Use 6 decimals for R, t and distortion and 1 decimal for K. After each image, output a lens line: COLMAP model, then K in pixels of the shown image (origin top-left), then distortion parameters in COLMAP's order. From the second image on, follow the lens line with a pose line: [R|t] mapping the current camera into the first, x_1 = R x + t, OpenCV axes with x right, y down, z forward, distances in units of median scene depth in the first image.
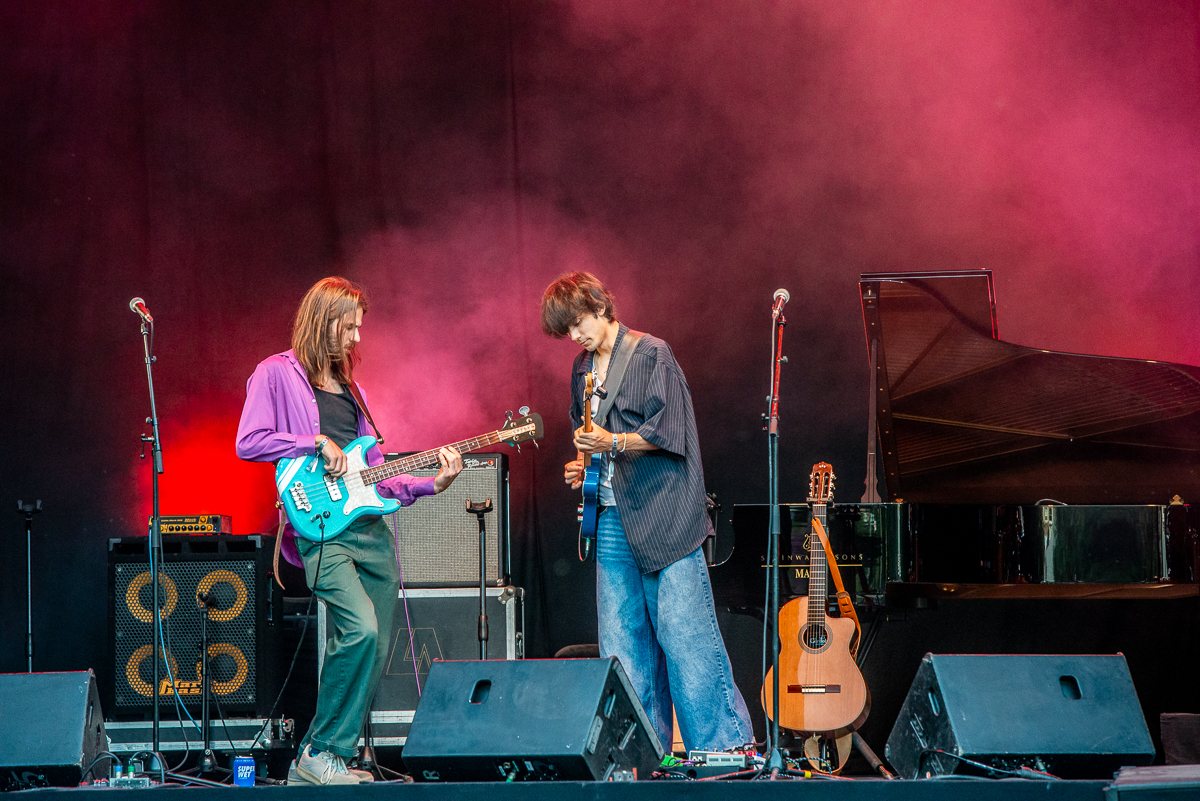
lens RADIAL K [[6859.2, 0, 597.3], [0, 6859.2, 403.6], [0, 0, 1]] dist [1.812734, 0.000000]
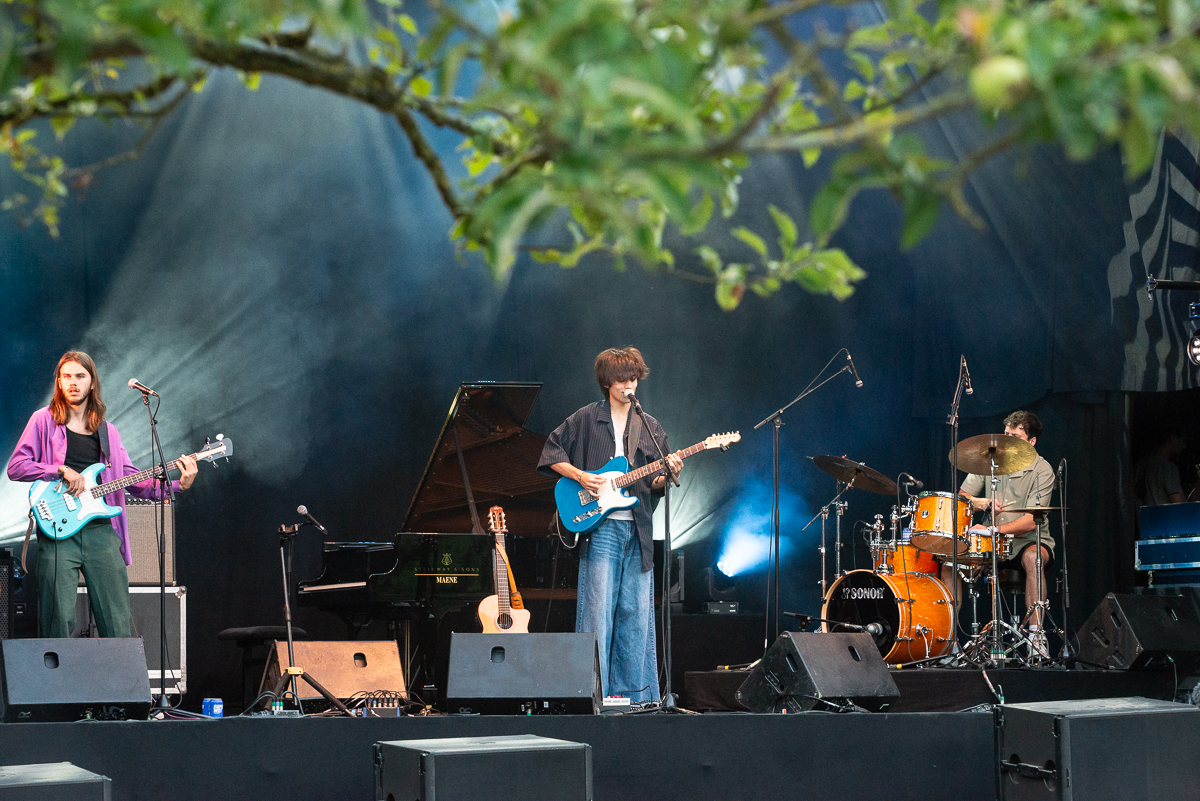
lens RADIAL K [[4168.9, 0, 597.4], [0, 4168.9, 400.7], [0, 0, 1]] dist [0.302012, 0.000000]
pose [[0.887901, 0.037040, 0.458542, -0.357621], [-0.025474, 0.999183, -0.031385, 0.013313], [-0.459329, 0.016186, 0.888119, 0.174062]]
